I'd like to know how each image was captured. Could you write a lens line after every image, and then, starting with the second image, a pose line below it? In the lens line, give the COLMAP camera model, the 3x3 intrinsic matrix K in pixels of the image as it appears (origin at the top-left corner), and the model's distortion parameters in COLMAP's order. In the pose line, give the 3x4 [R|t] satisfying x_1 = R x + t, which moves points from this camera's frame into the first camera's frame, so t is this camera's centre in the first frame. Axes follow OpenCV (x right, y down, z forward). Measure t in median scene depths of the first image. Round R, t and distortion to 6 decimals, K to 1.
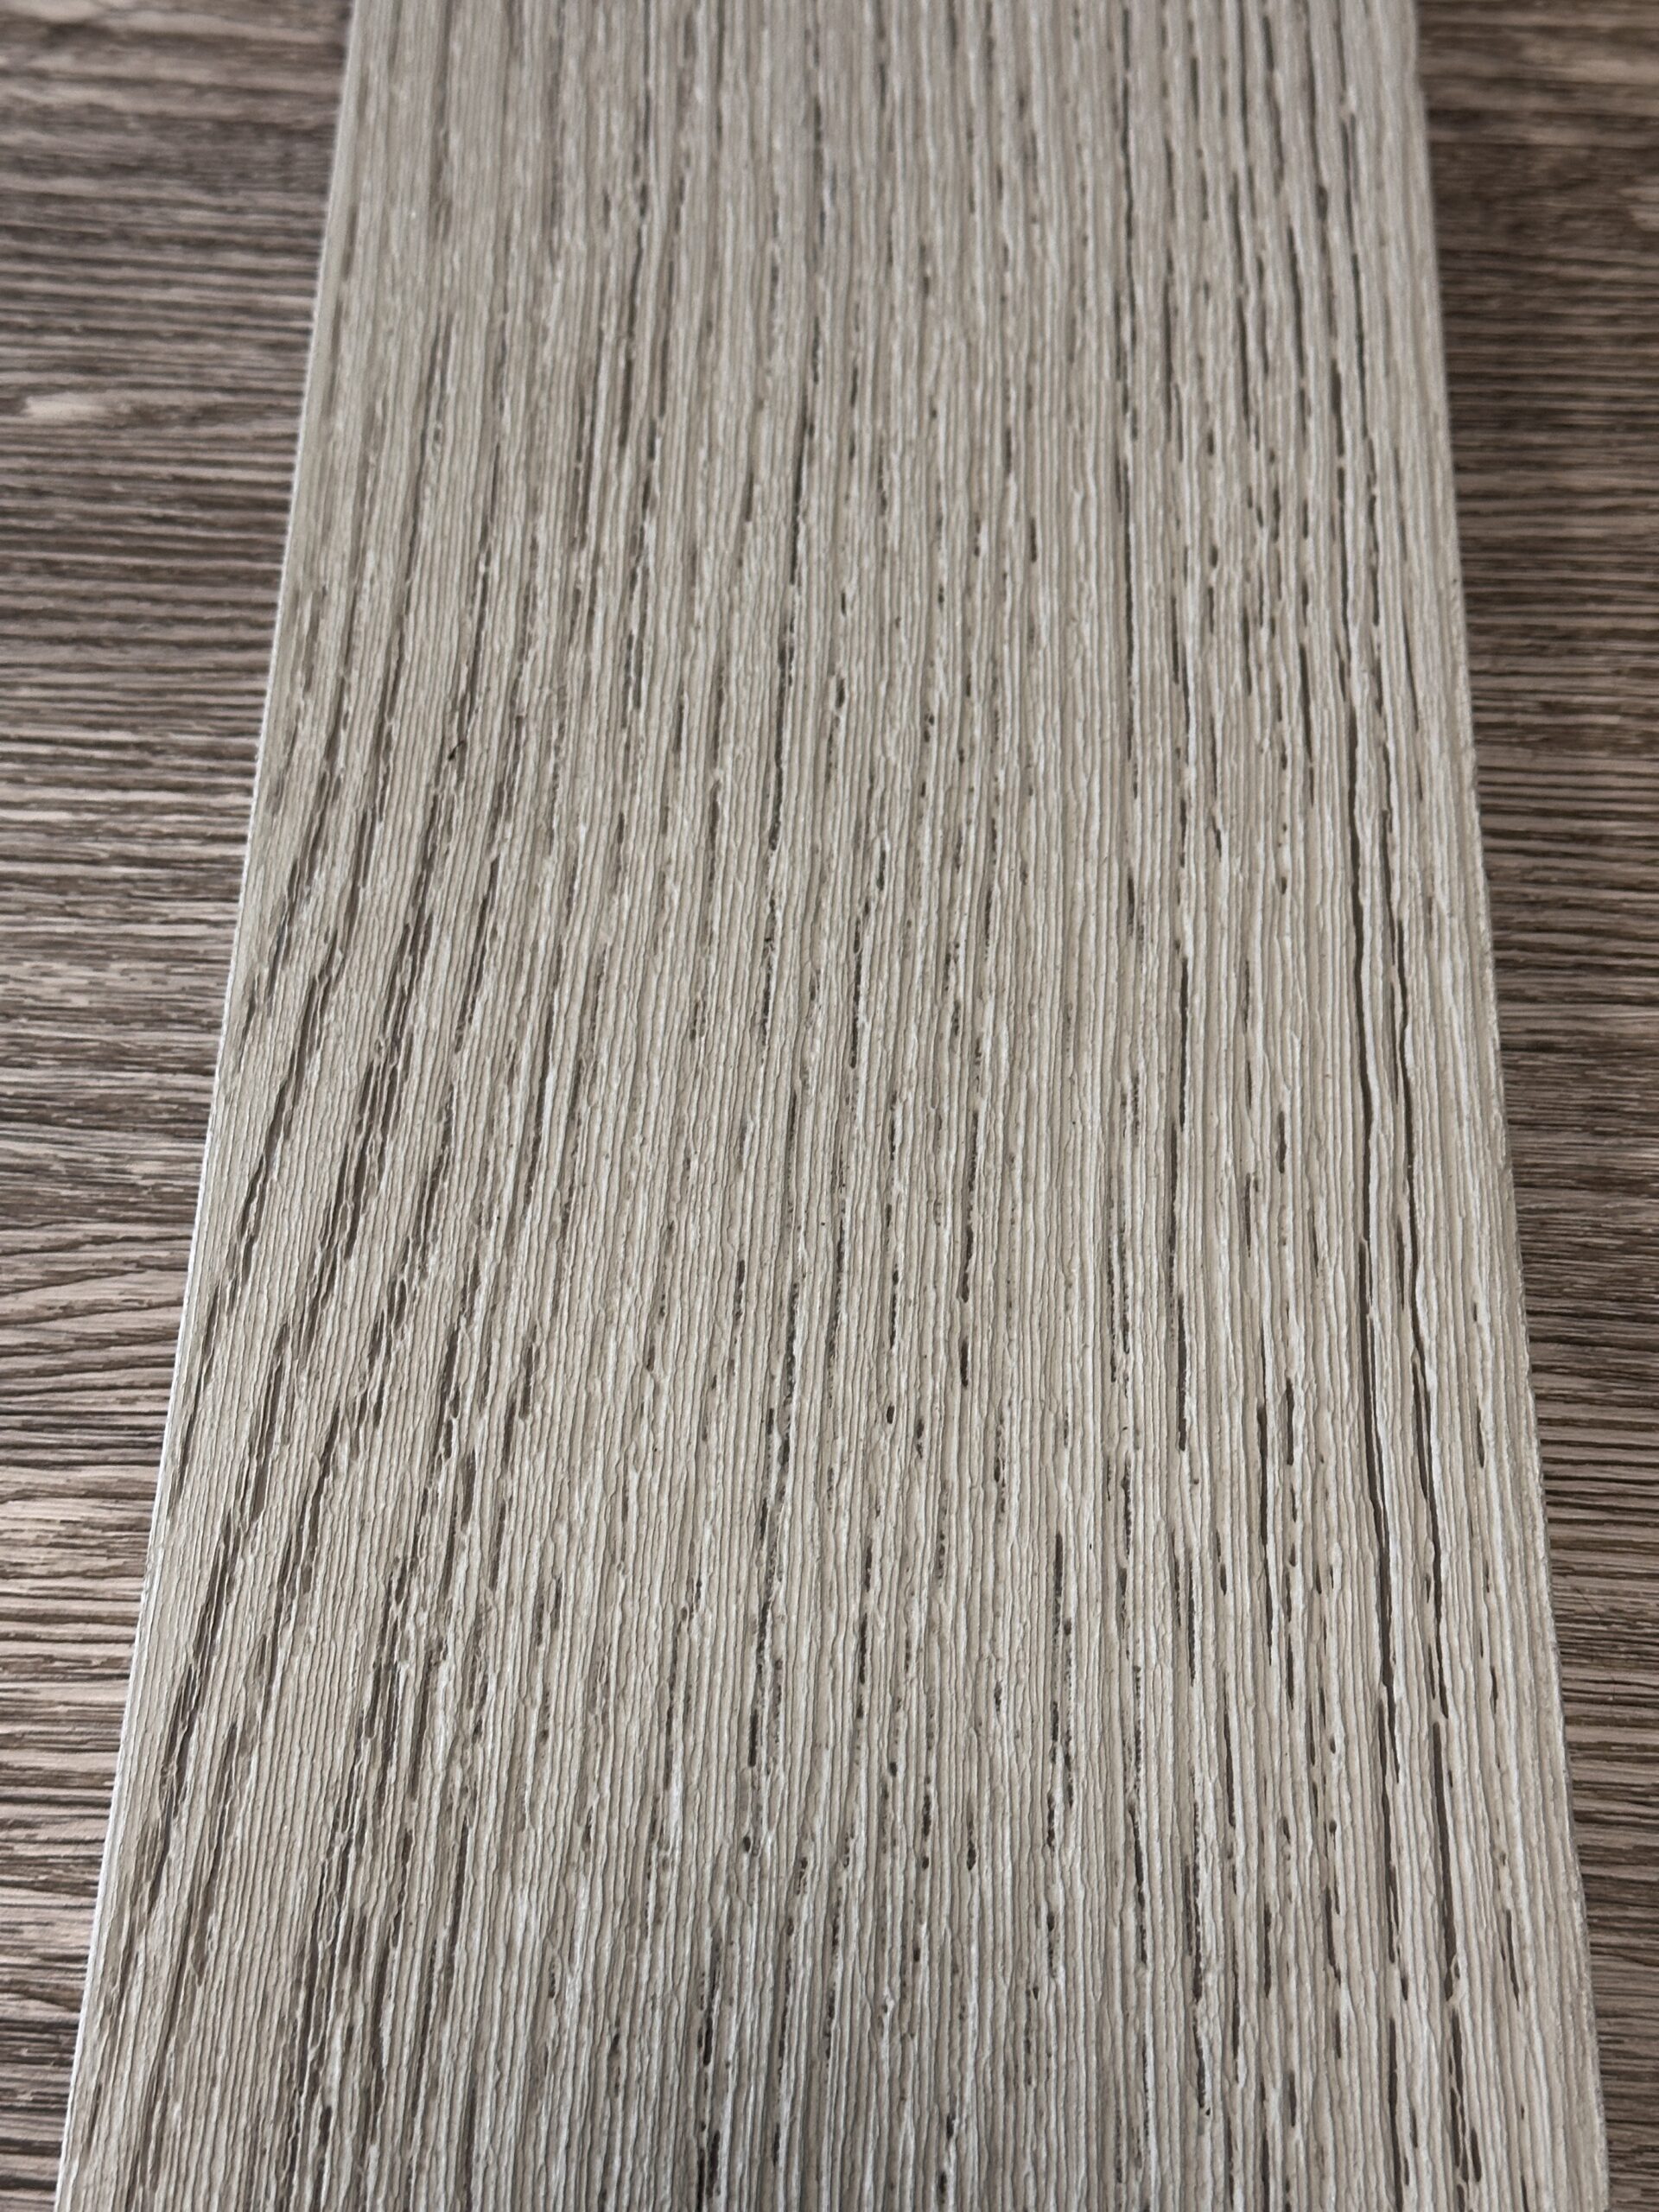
lens RADIAL K [[3343.9, 0, 817.4], [0, 3343.9, 1087.4], [0, 0, 1]] dist [0.068563, 0.000000]
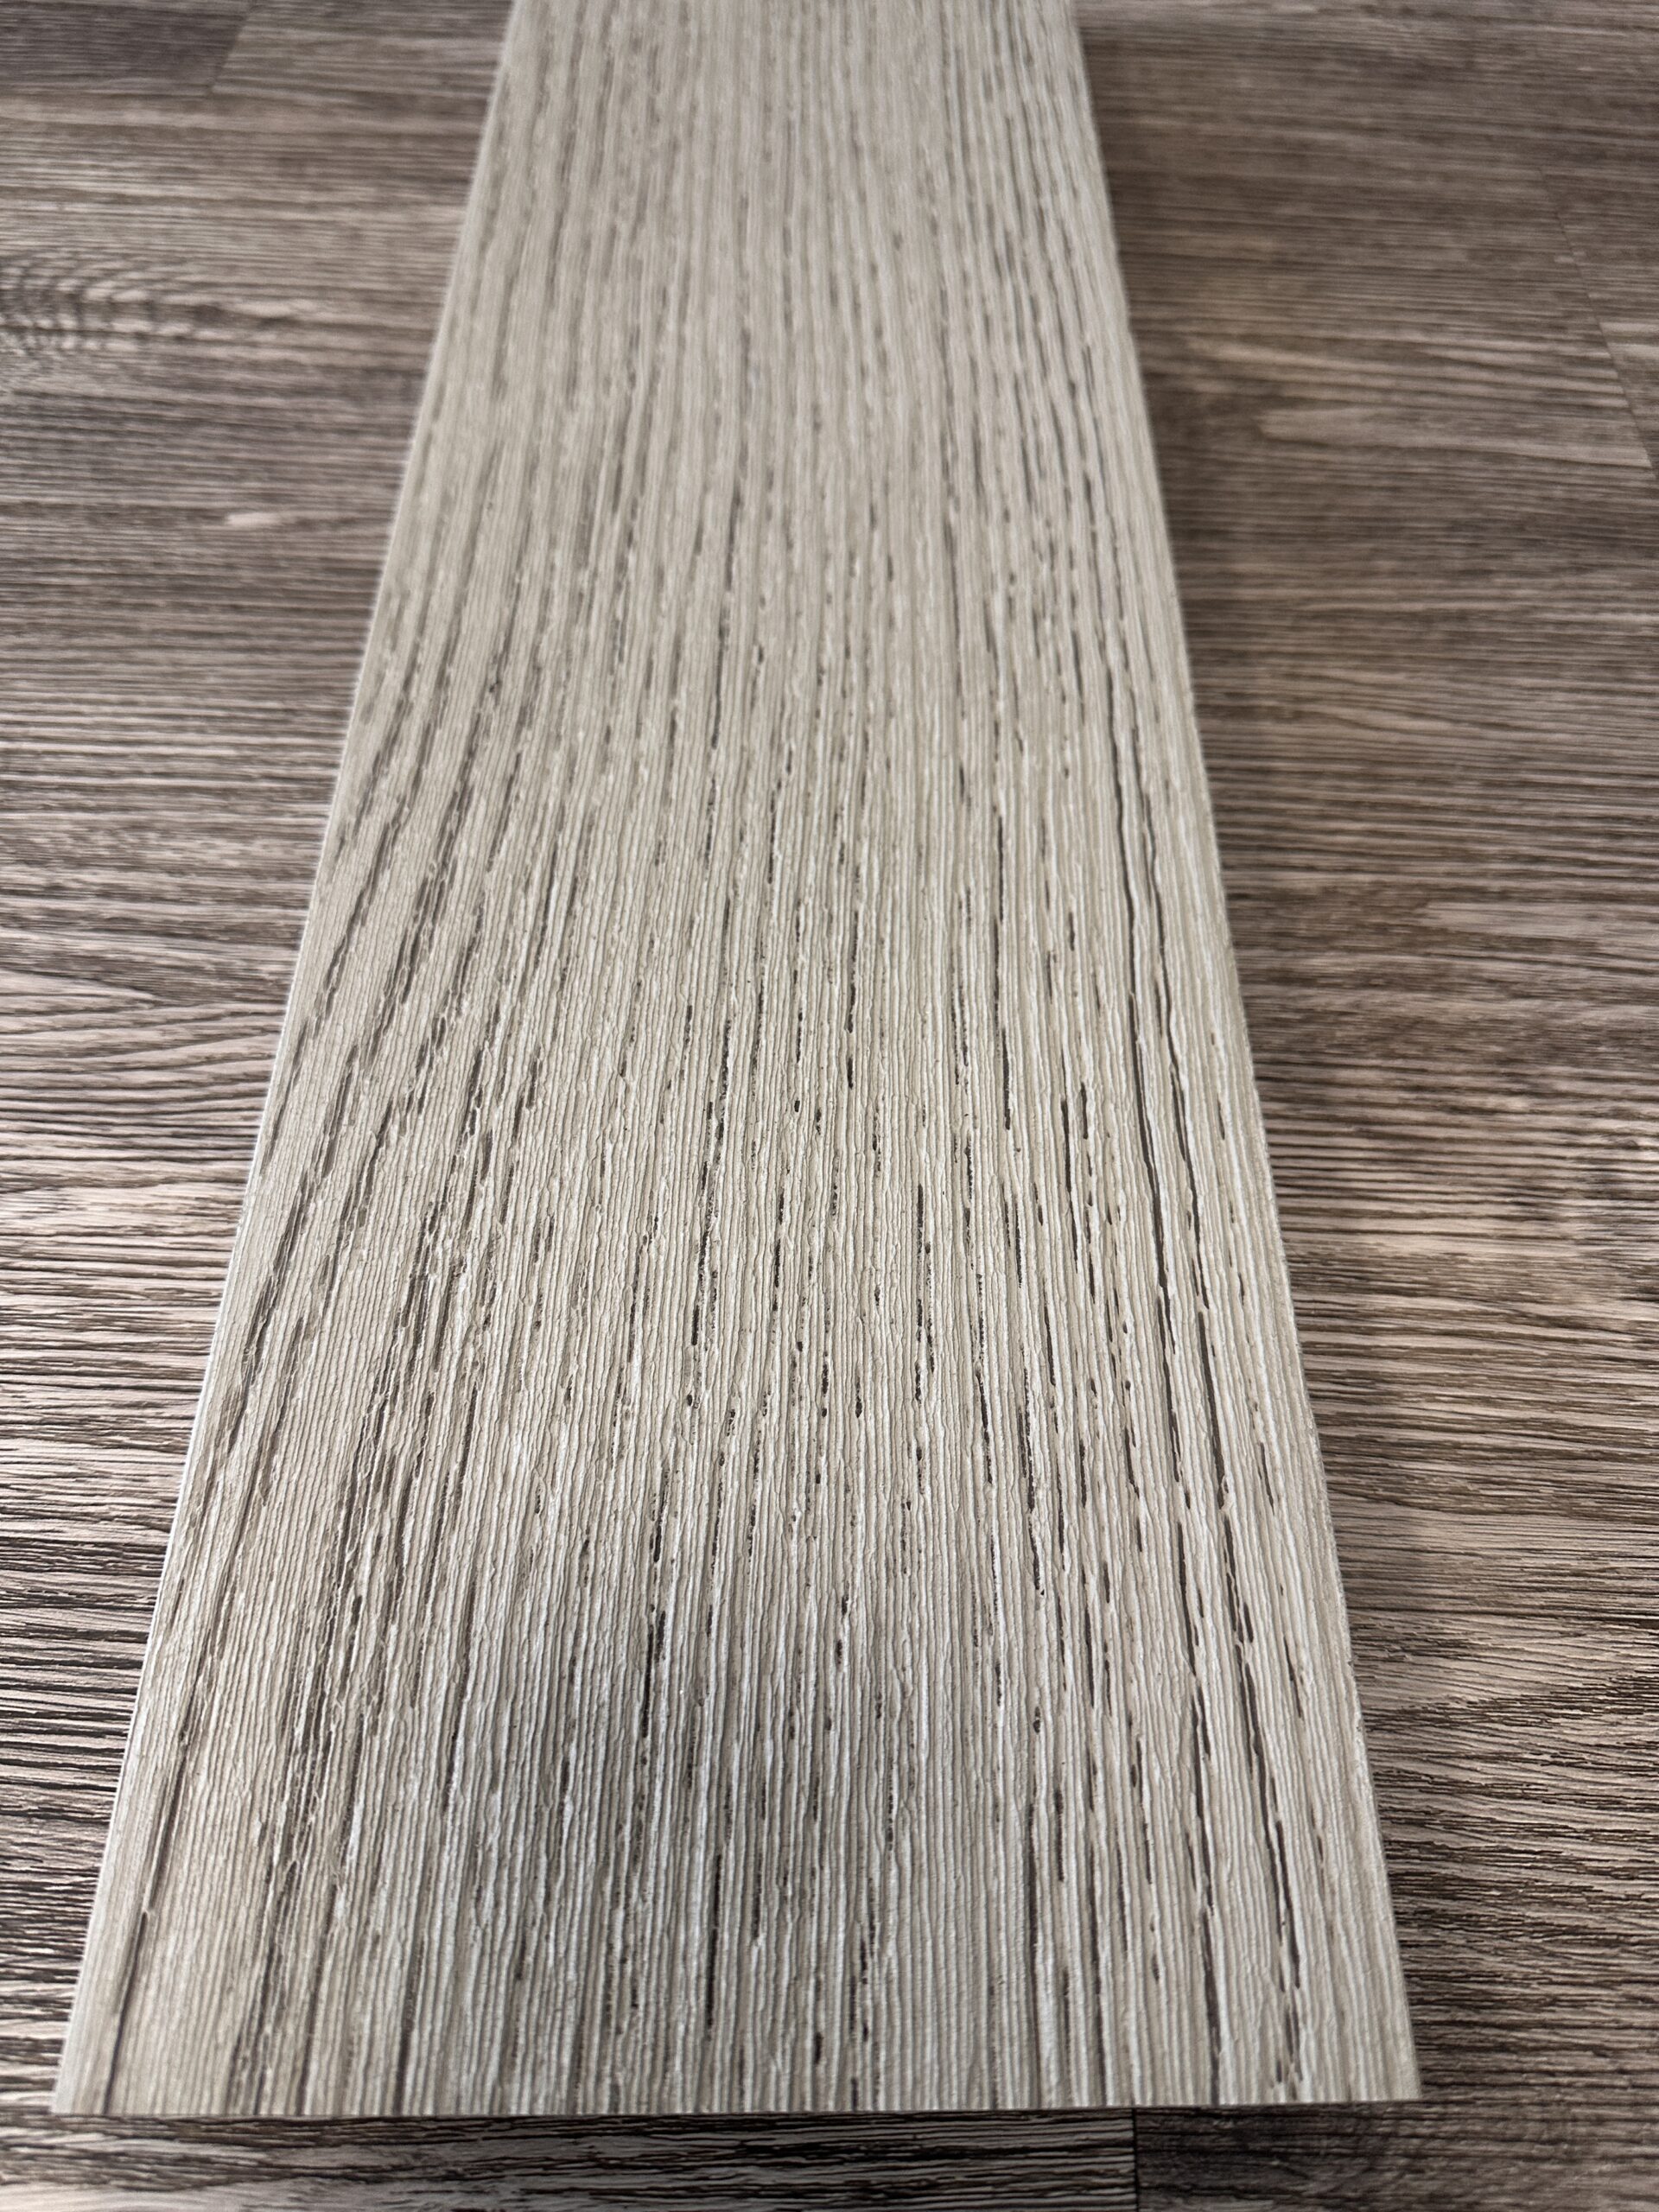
lens RADIAL K [[1696.6, 0, 821.4], [0, 1696.6, 1110.0], [0, 0, 1]] dist [-0.015140, -0.005361]
pose [[0.999314, -0.002042, 0.036976, 0.005927], [0.004519, 0.997741, -0.067024, 0.140628], [-0.036756, 0.067145, 0.997066, 0.294463]]
